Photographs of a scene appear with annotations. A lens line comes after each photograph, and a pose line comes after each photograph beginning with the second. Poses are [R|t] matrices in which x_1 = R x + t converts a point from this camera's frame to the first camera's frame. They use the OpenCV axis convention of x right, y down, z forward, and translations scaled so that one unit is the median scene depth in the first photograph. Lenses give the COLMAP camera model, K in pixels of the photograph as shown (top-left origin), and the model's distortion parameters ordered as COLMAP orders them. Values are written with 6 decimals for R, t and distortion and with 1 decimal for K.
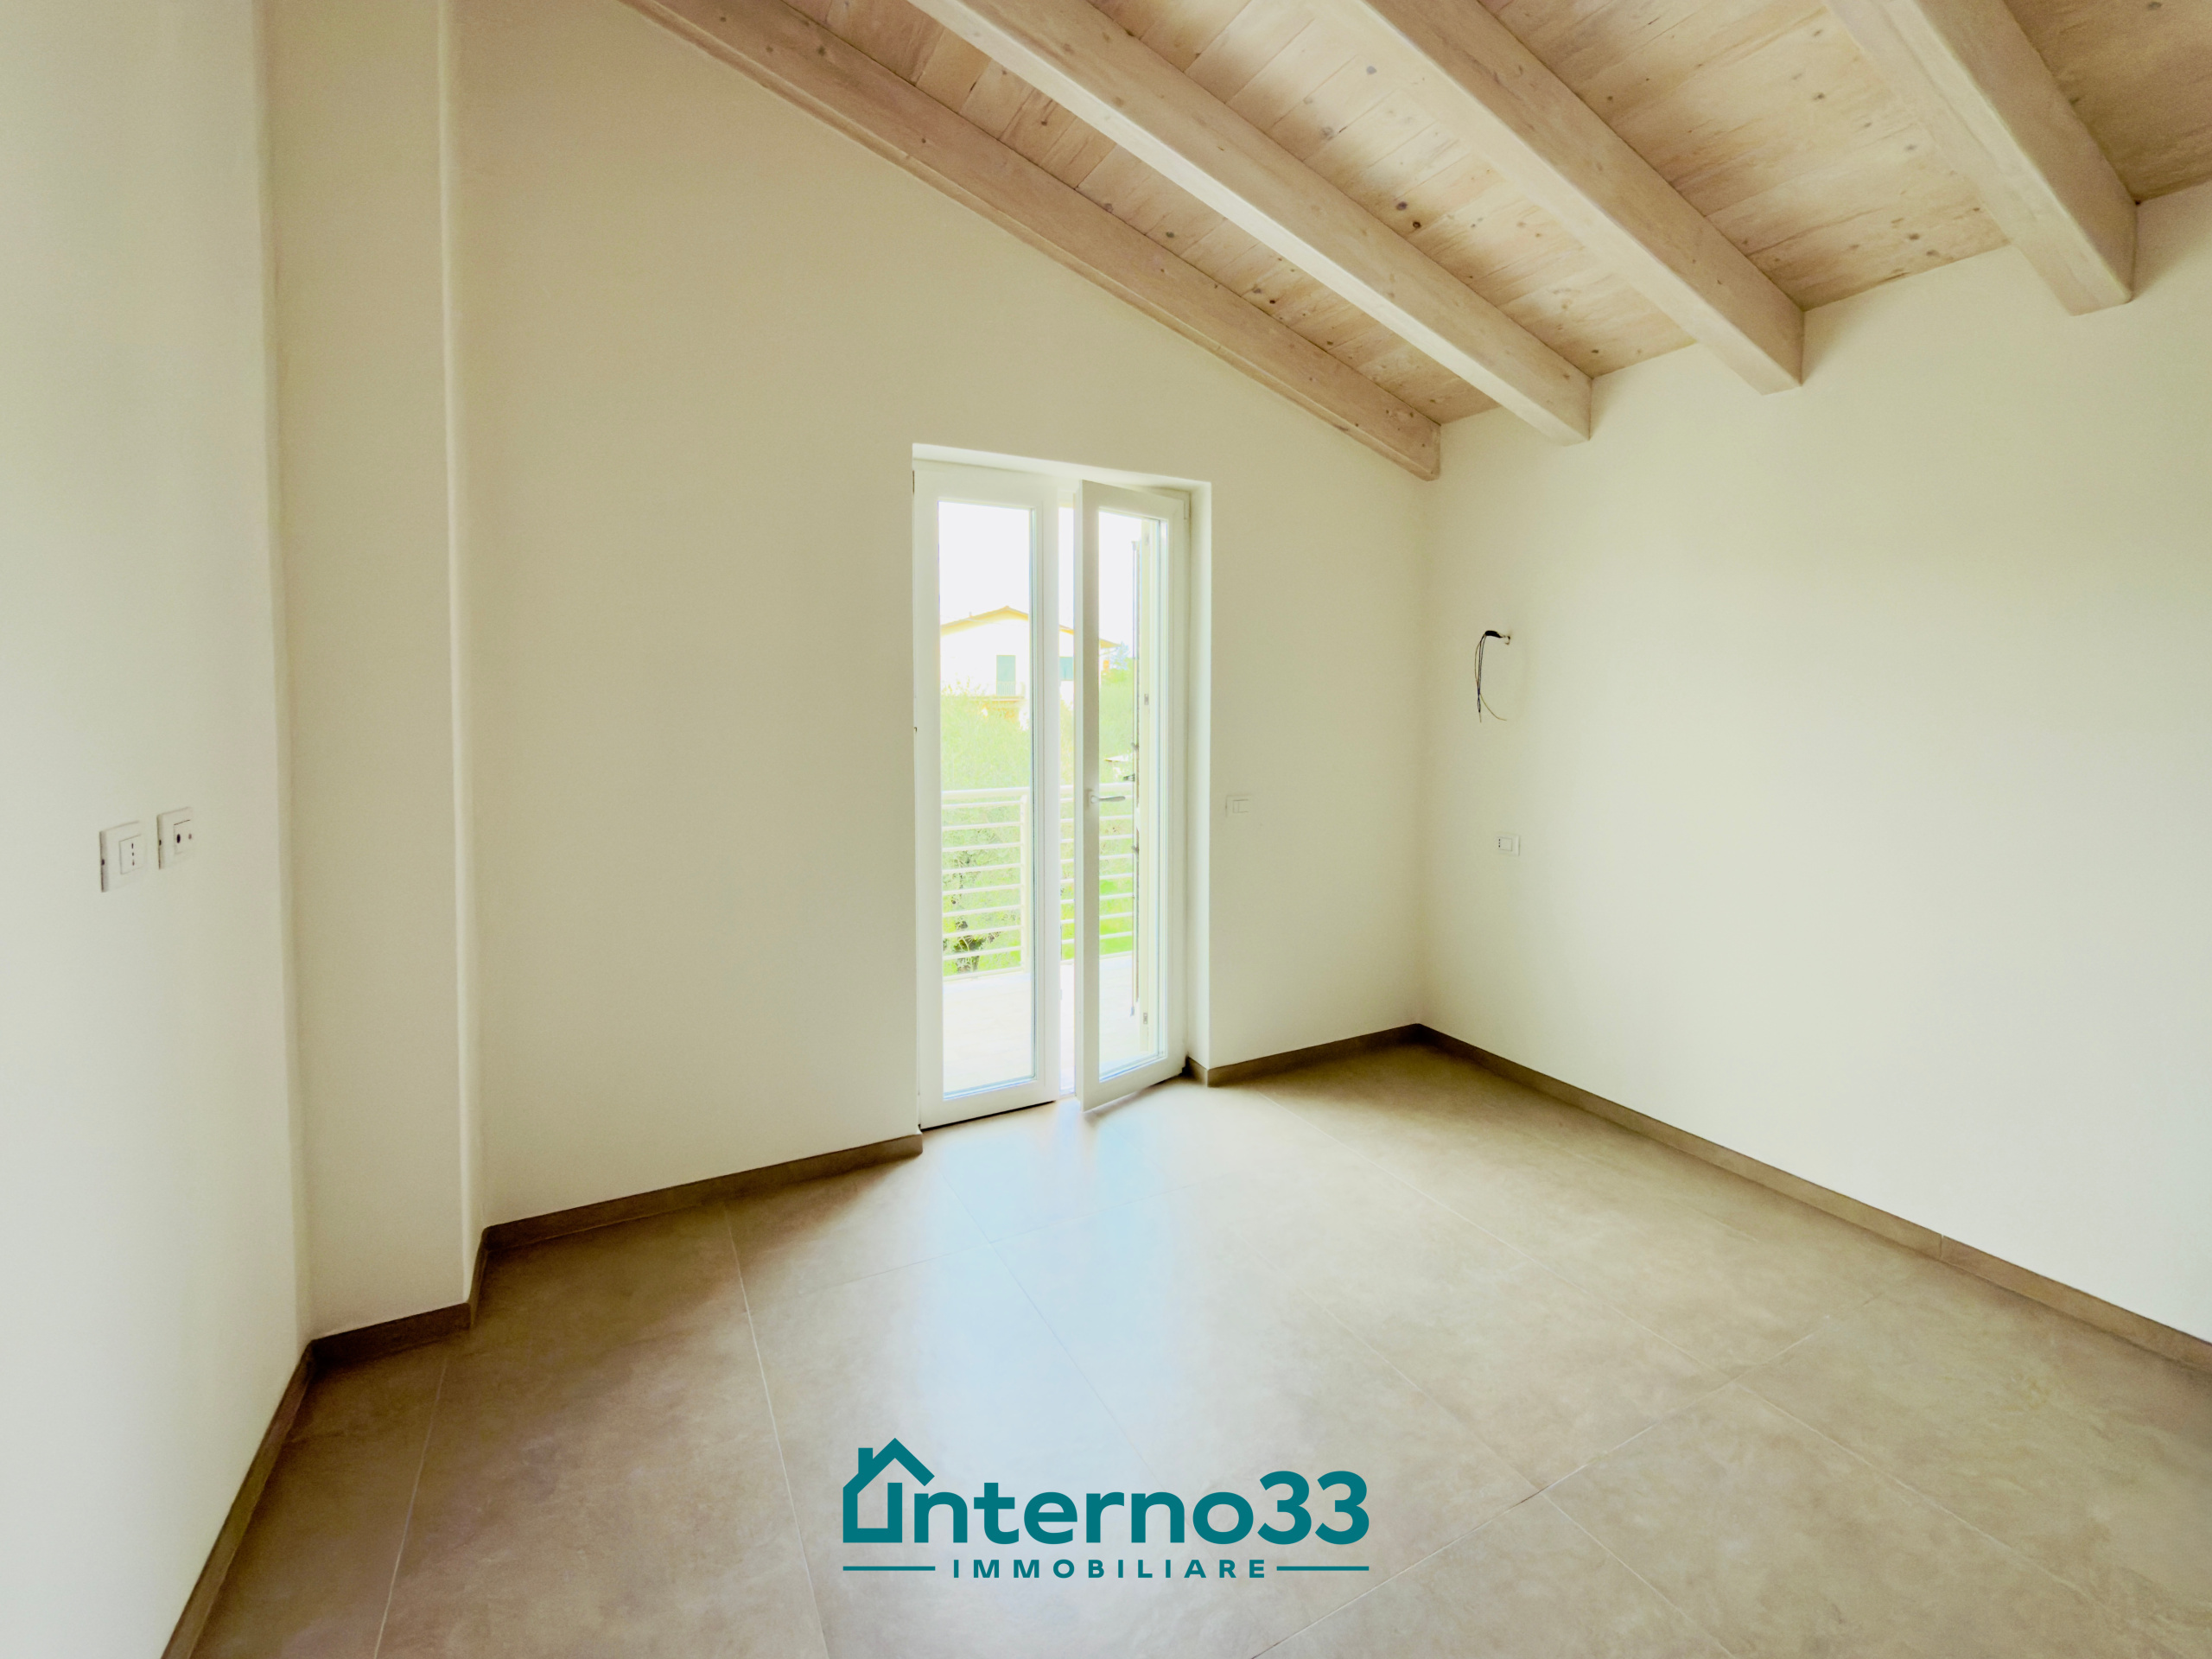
lens RADIAL K [[900.3, 0, 1106.0], [0, 900.3, 829.5], [0, 0, 1]] dist [0.000027, -0.000527]
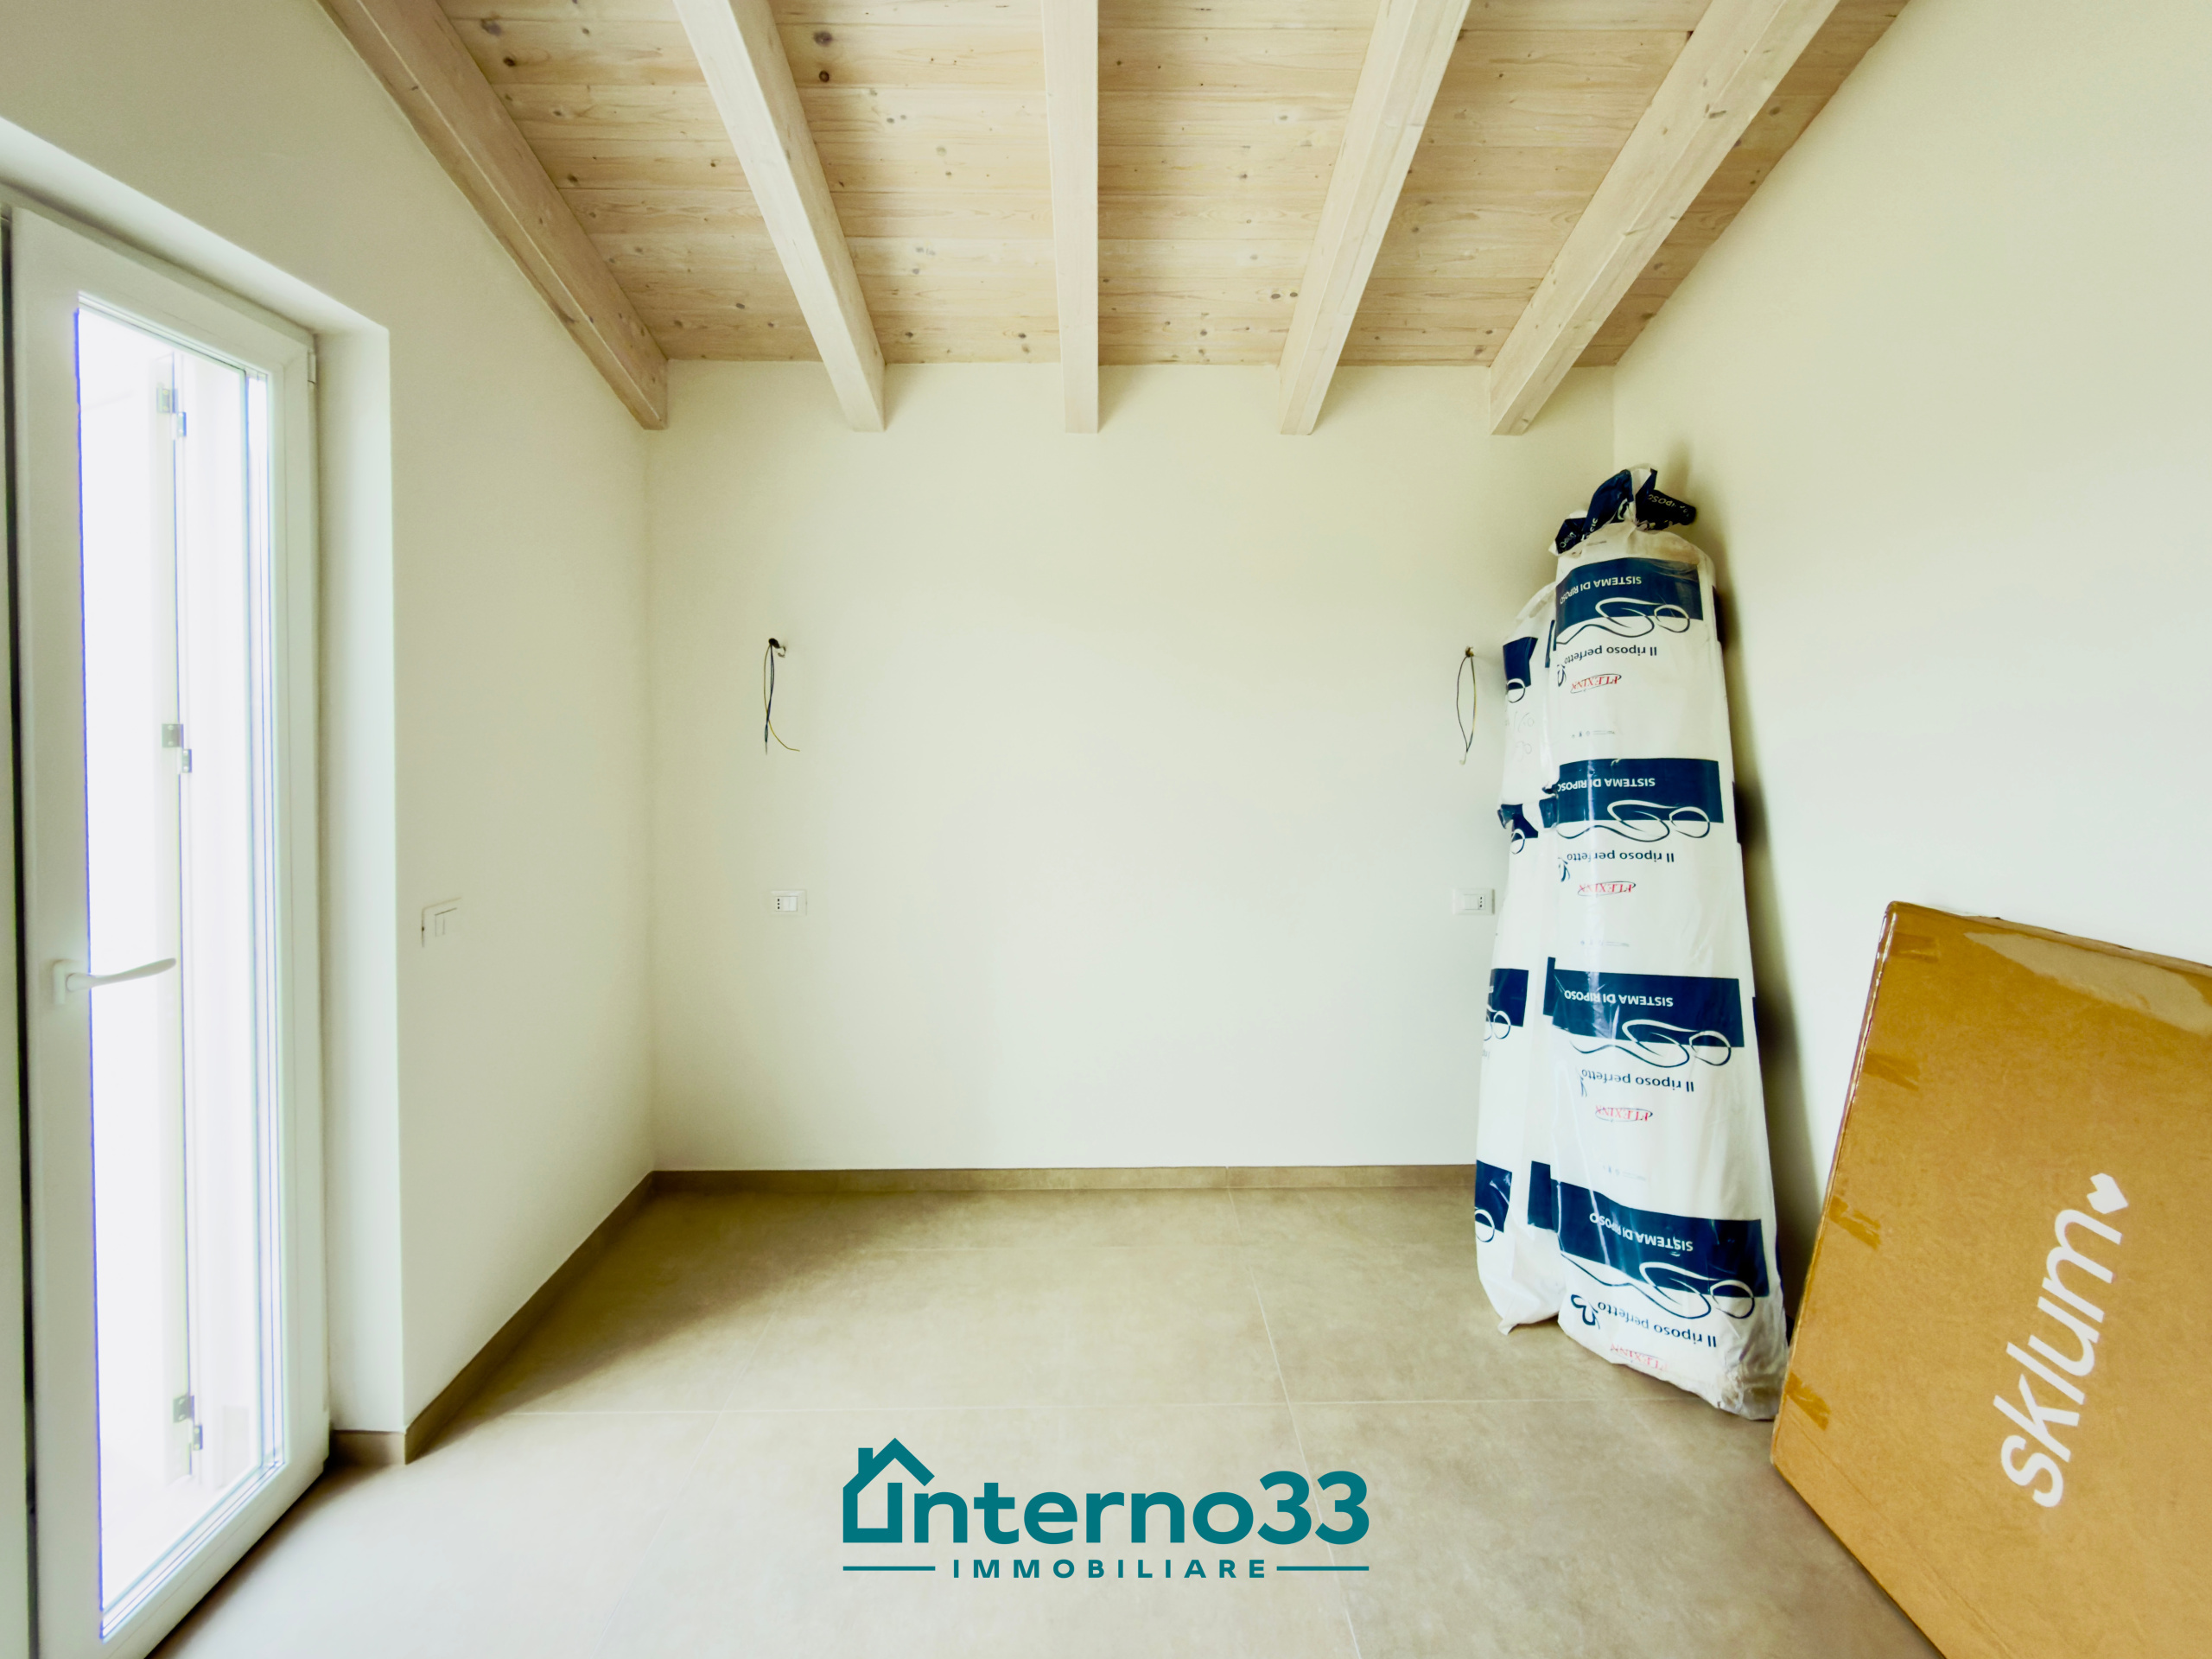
lens RADIAL K [[967.5, 0, 1100.9], [0, 967.5, 773.3], [0, 0, 1]] dist [0.000796, 0.000134]
pose [[0.466508, -0.061256, 0.882393, -0.220302], [0.130556, 0.991441, -0.000196, -0.078222], [-0.874829, 0.115293, 0.470513, 0.423975]]
